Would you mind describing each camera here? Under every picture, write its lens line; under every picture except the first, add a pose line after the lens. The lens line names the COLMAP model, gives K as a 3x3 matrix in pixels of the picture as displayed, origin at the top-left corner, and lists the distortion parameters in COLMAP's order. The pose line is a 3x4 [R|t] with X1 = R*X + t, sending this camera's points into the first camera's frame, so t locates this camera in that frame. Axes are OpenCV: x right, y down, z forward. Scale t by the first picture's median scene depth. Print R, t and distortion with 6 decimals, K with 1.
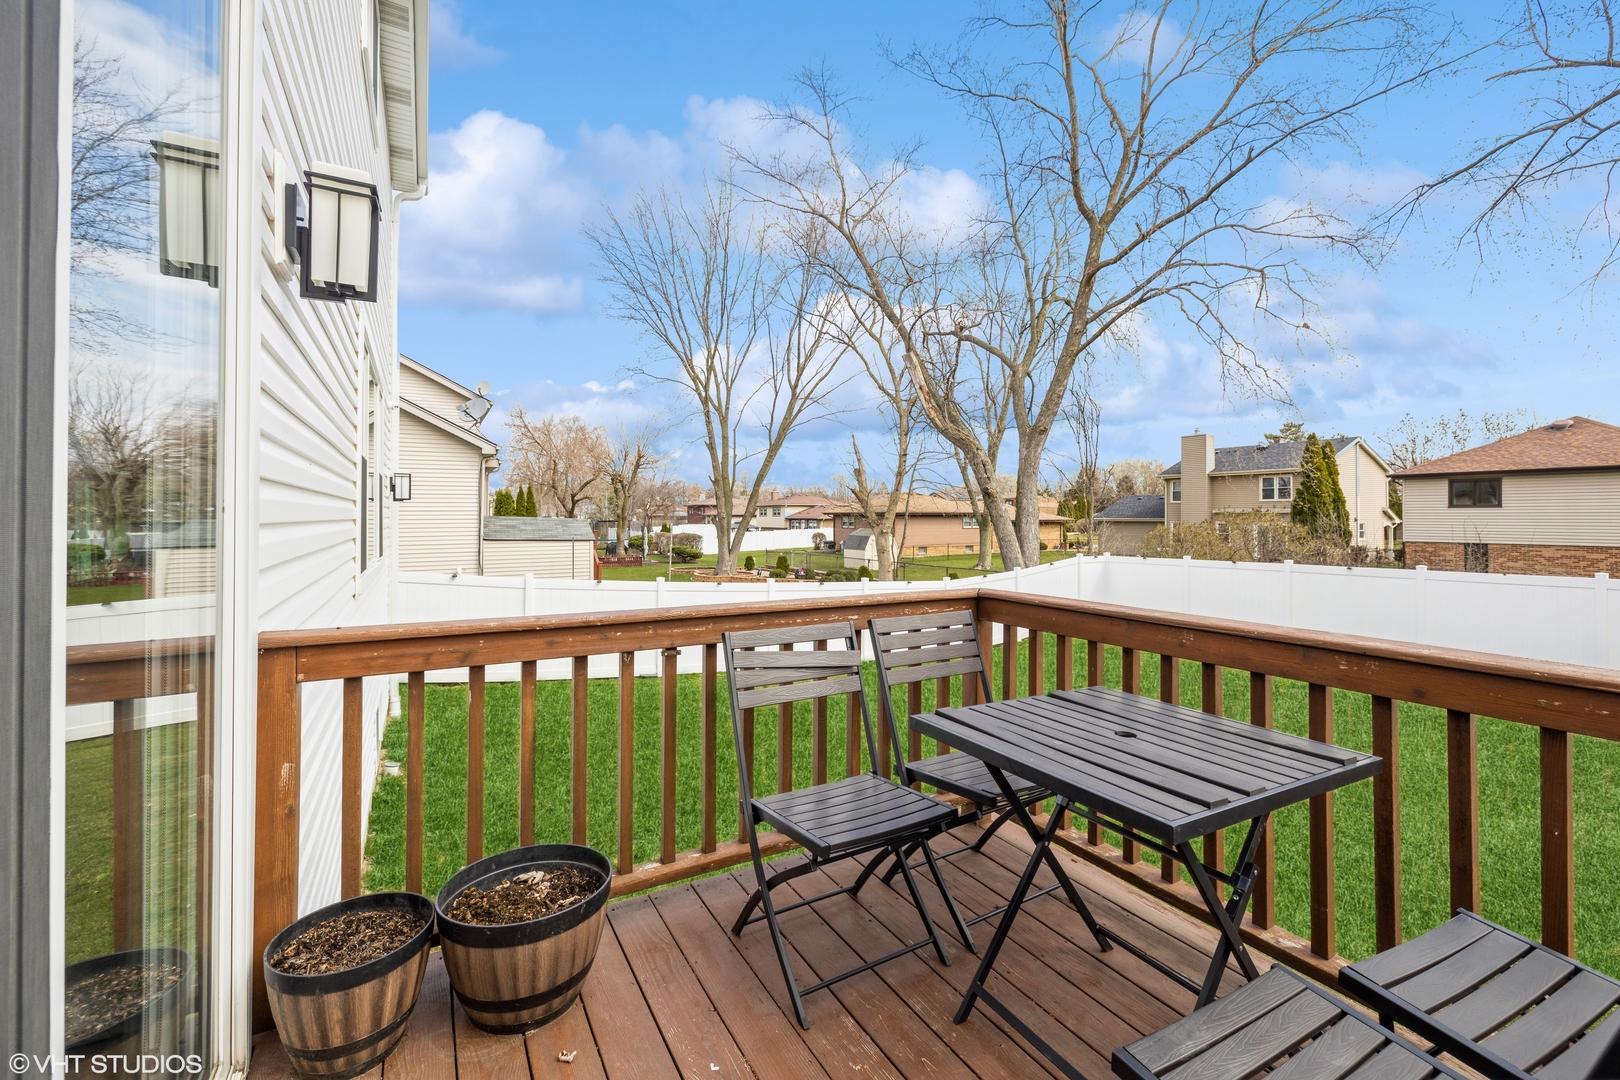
lens RADIAL K [[698.3, 0, 809.6], [0, 698.3, 528.6], [0, 0, 1]] dist [-0.000484, -0.000037]
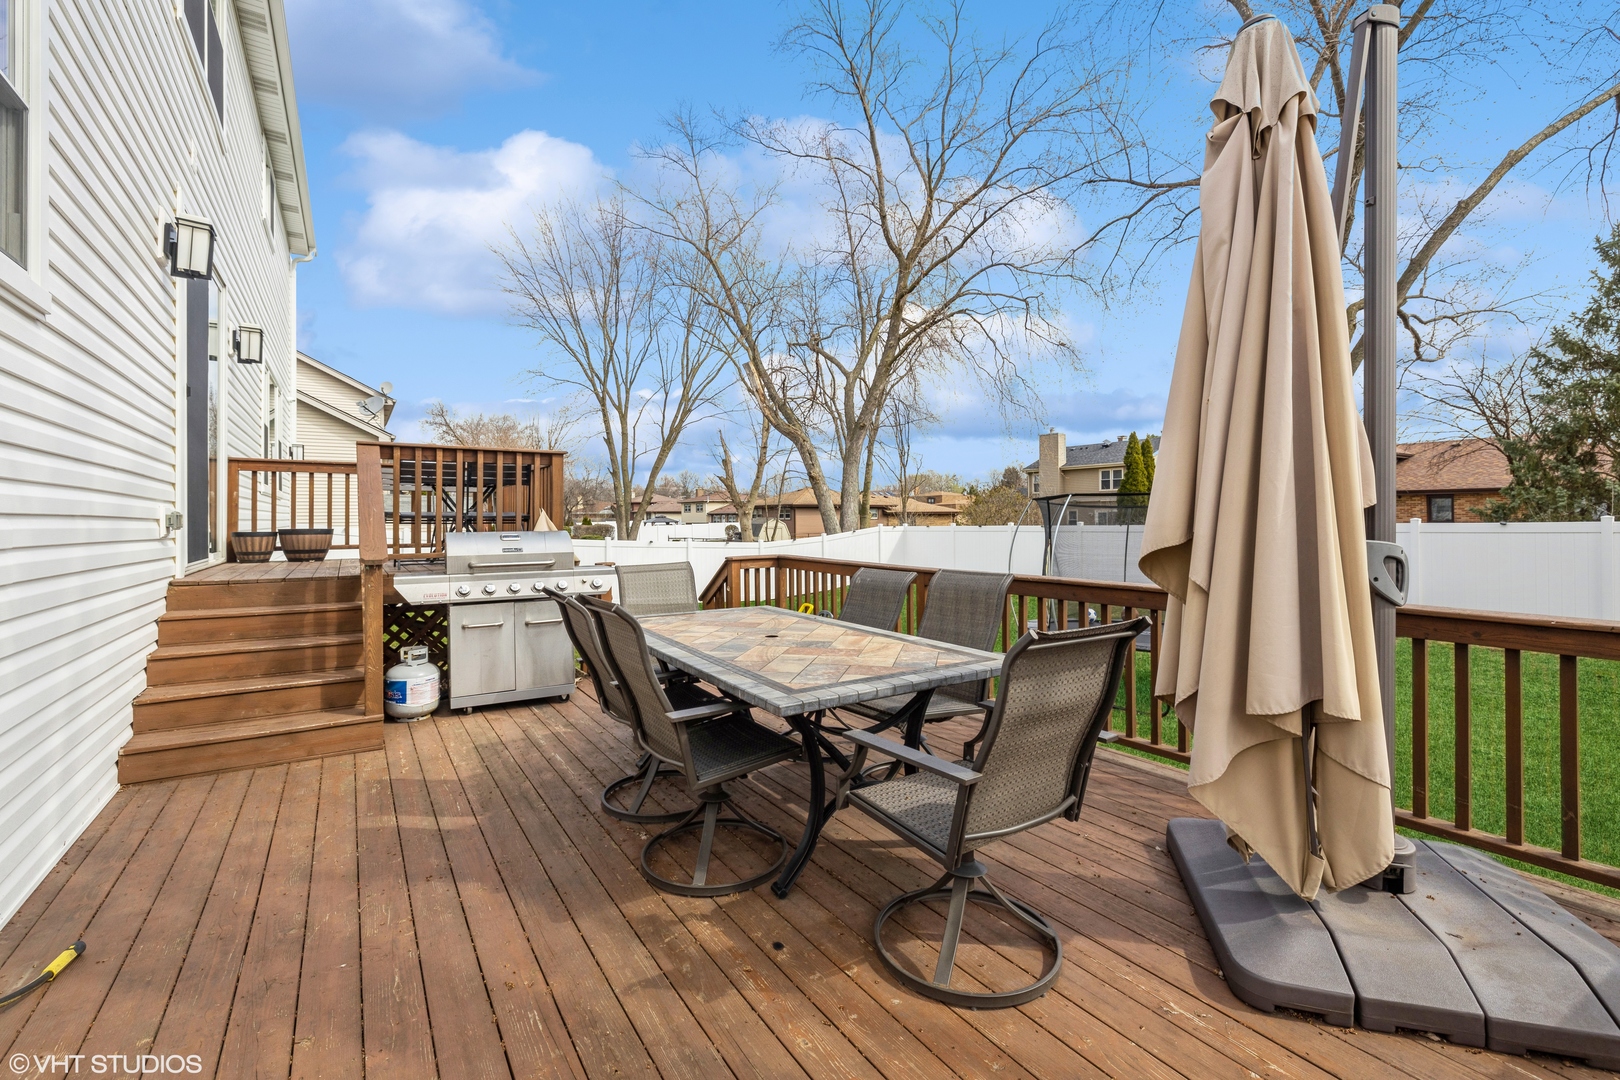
lens RADIAL K [[698.3, 0, 809.9], [0, 698.3, 529.2], [0, 0, 1]] dist [-0.000484, -0.000037]
pose [[0.997116, -0.006516, 0.075611, 0.146216], [0.006649, 0.999977, -0.001500, 0.040937], [-0.075599, 0.001998, 0.997136, -0.212681]]
